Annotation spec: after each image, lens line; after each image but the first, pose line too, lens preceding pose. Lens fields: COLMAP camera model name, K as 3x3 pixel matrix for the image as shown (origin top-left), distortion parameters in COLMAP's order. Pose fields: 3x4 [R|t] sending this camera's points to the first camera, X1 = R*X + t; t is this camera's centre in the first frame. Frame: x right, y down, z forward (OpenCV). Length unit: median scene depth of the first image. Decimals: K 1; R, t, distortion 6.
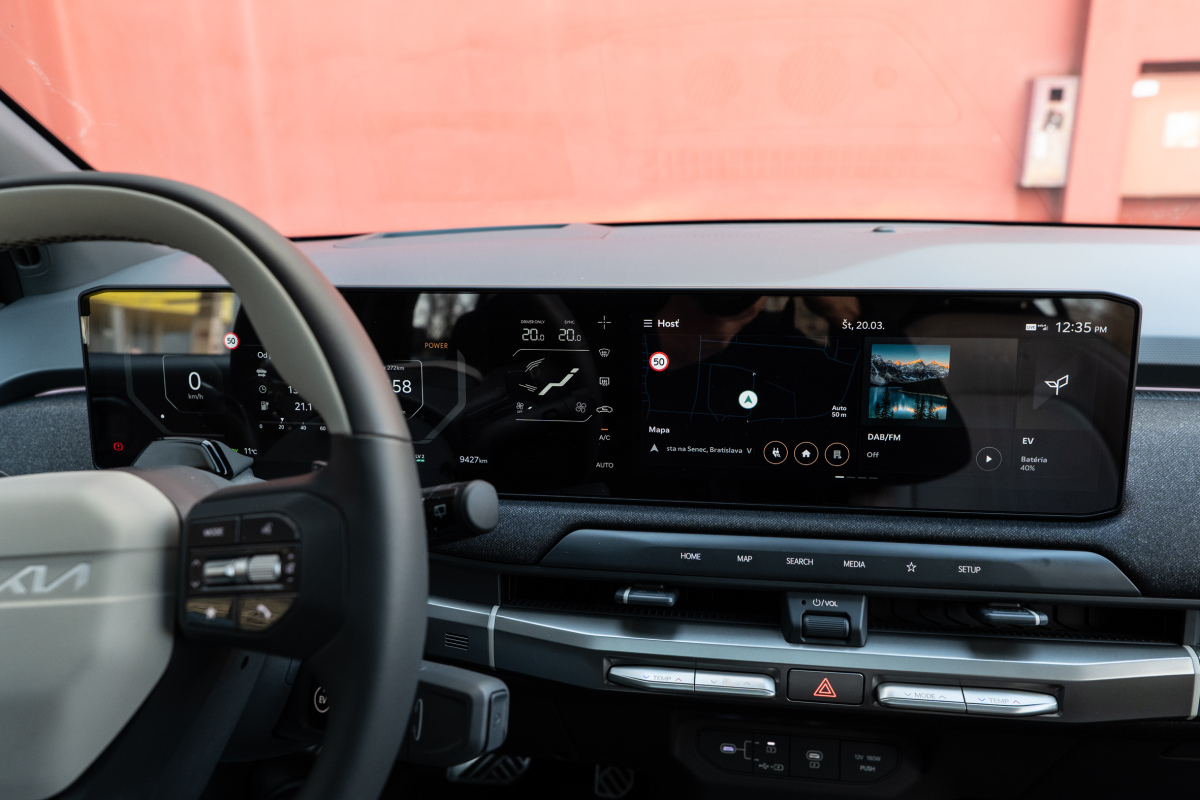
lens RADIAL K [[832.3, 0, 605.6], [0, 832.3, 398.0], [0, 0, 1]] dist [-0.005564, 0.008762]
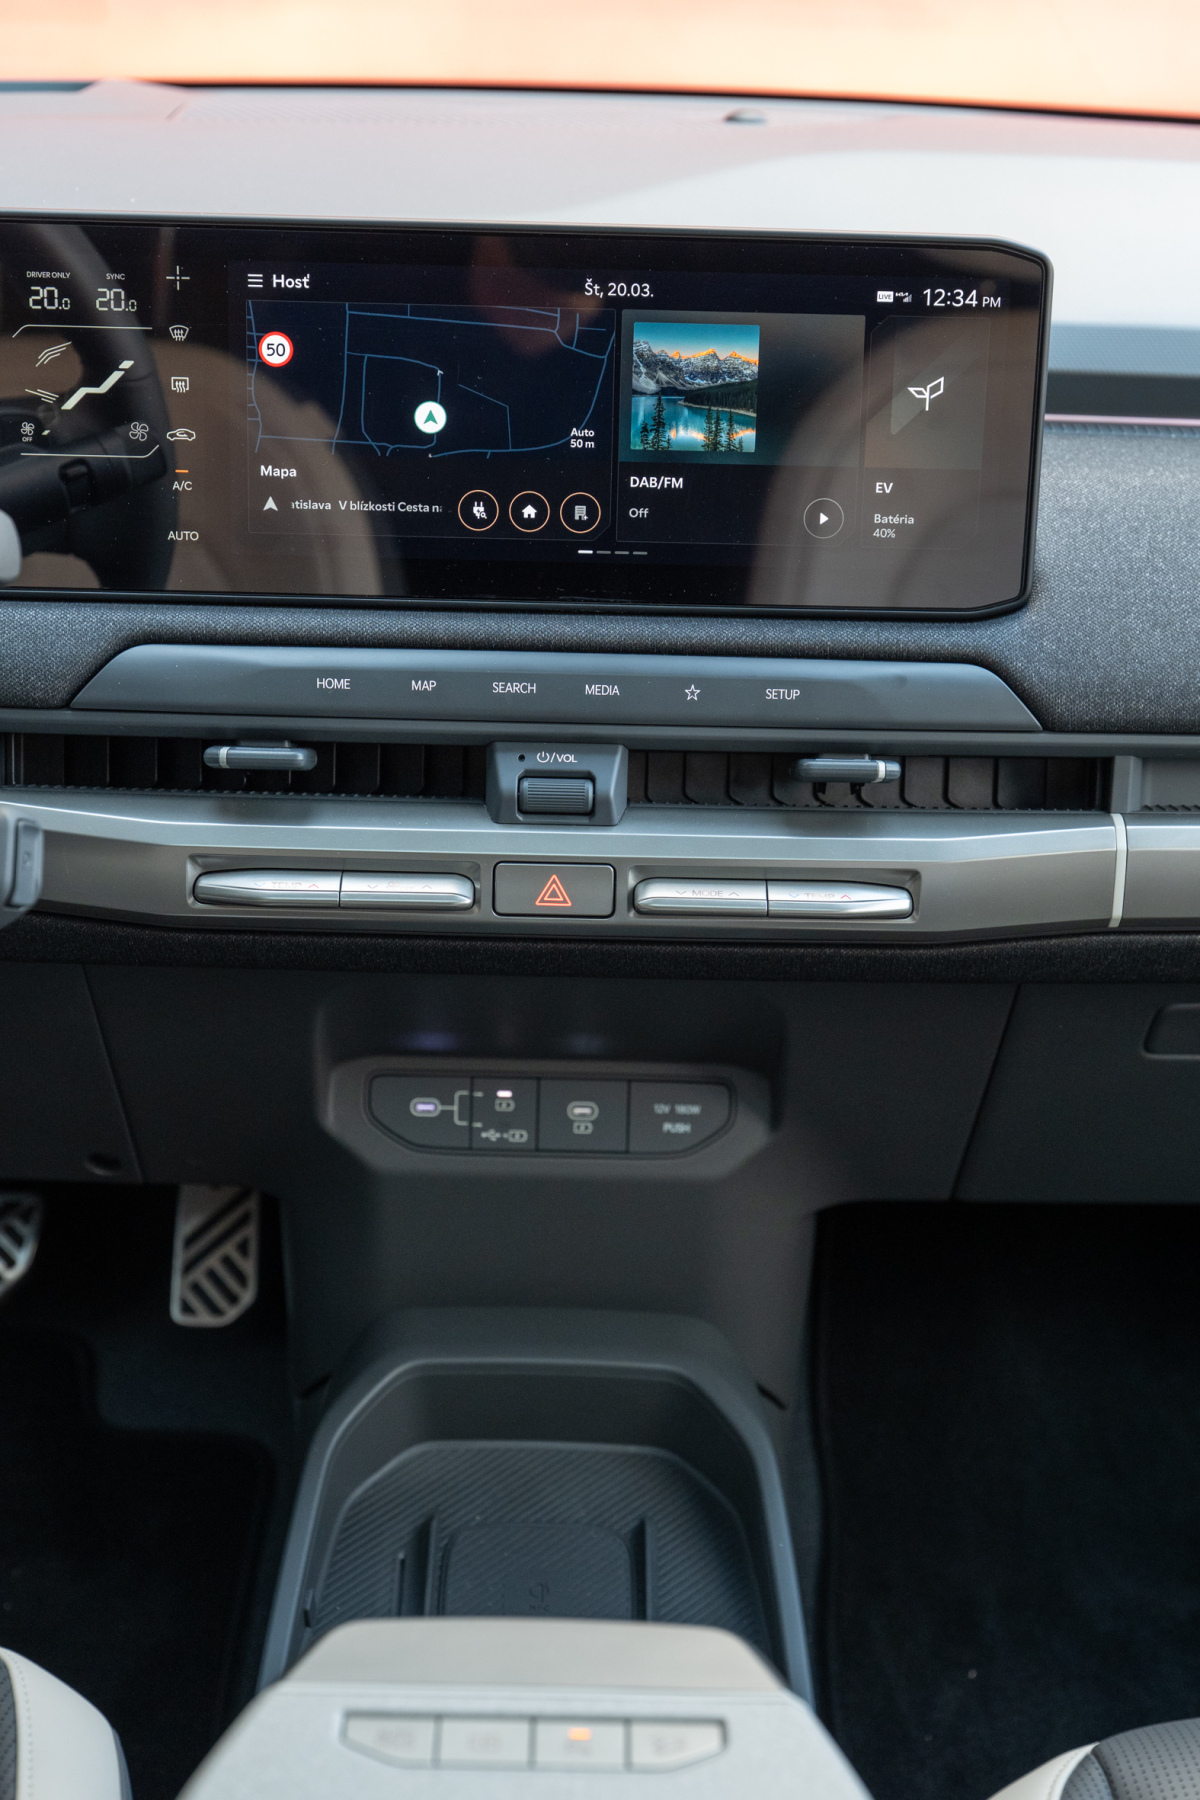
lens RADIAL K [[2592.8, 0, 588.9], [0, 2592.8, 897.3], [0, 0, 1]] dist [0.017614, 0.000000]
pose [[0.988047, -0.015703, 0.153351, -0.003083], [-0.001108, 0.994049, 0.108929, 0.137527], [-0.154149, -0.107797, 0.982150, -0.836420]]
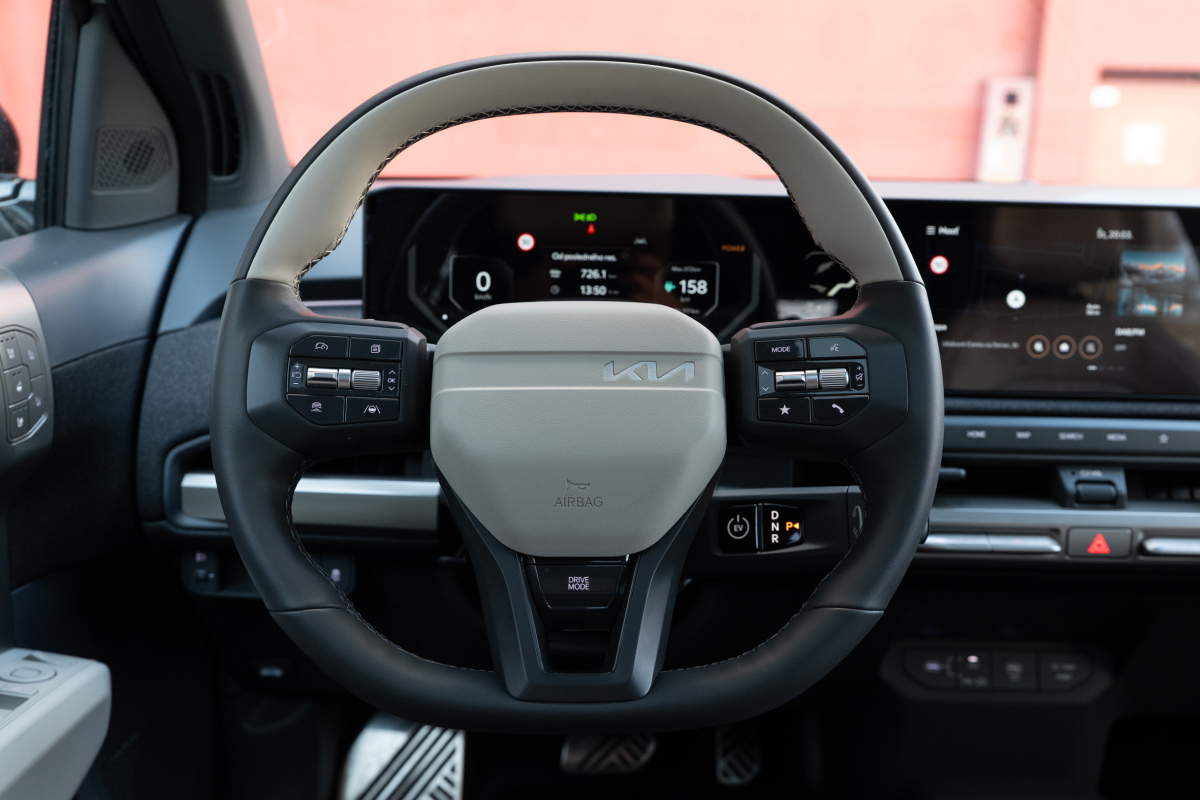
lens RADIAL K [[1074.4, 0, 590.3], [0, 1074.4, 396.3], [0, 0, 1]] dist [0.009220, 0.006153]
pose [[0.986881, 0.009157, 0.161187, -0.637143], [0.001713, 0.997740, -0.067170, 0.231526], [-0.161438, 0.066565, 0.984635, -0.344797]]
